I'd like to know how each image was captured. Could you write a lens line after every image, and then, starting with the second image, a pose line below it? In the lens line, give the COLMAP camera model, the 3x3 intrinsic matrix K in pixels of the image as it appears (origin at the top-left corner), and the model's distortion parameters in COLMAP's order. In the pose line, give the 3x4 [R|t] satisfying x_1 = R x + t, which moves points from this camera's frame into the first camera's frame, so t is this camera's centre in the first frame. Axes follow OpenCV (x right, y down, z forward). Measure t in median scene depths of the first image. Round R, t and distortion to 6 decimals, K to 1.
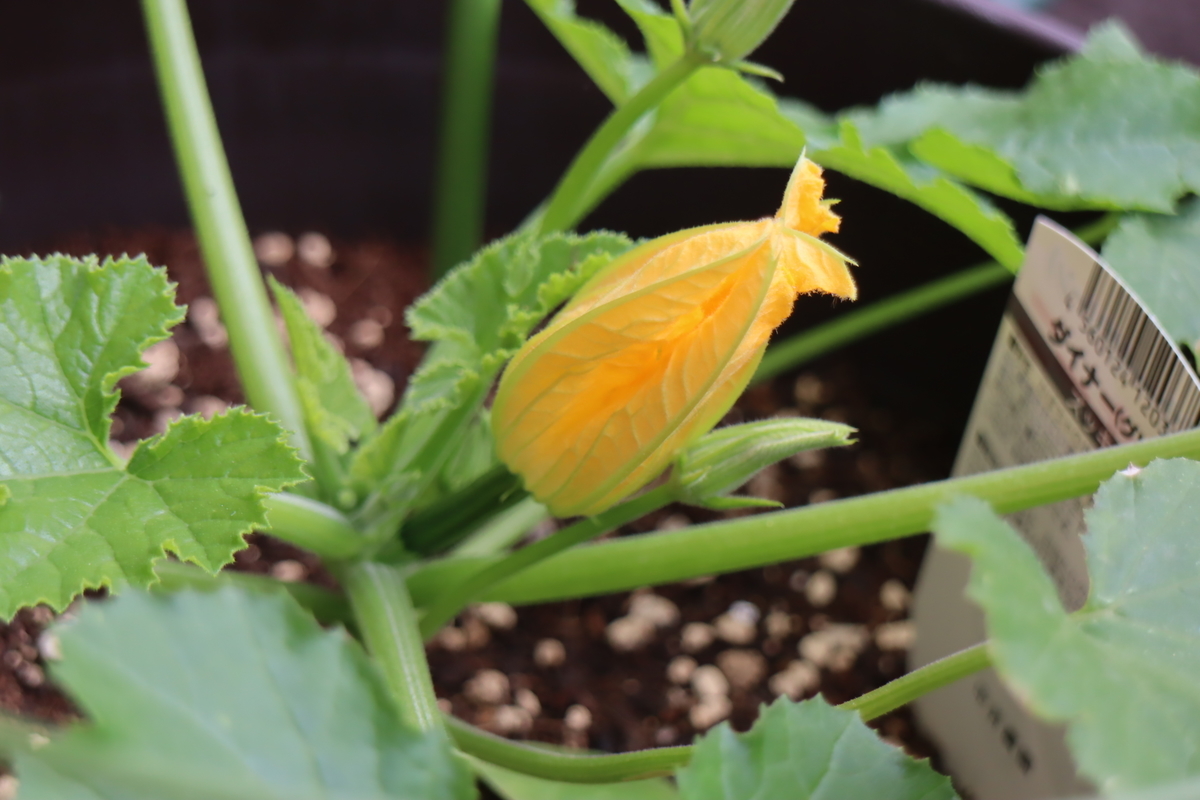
lens RADIAL K [[2990.5, 0, 601.2], [0, 2990.5, 399.2], [0, 0, 1]] dist [0.210949, 0.000000]
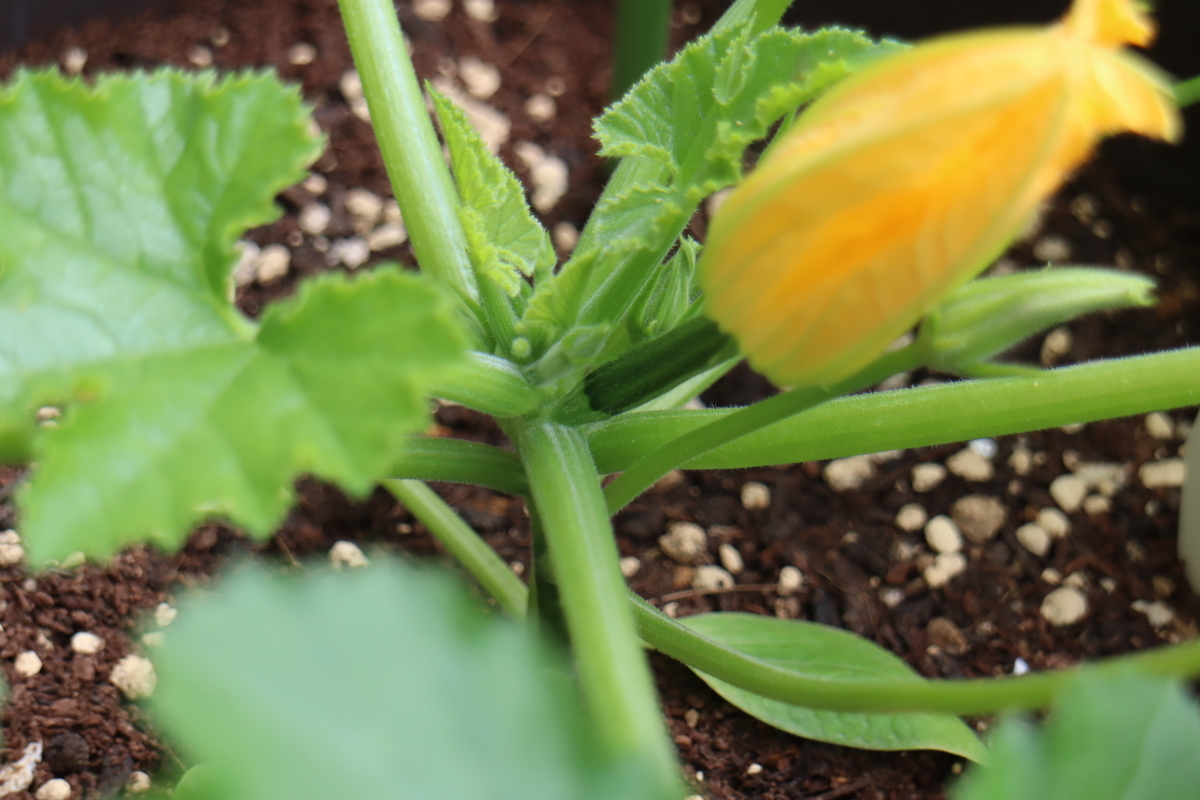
lens RADIAL K [[2990.5, 0, 599.1], [0, 2990.5, 401.4], [0, 0, 1]] dist [0.210949, 0.000000]
pose [[0.998542, 0.004442, -0.053800, -0.019072], [0.001805, 0.993304, 0.115518, -0.049559], [0.053953, -0.115447, 0.991847, 0.181527]]
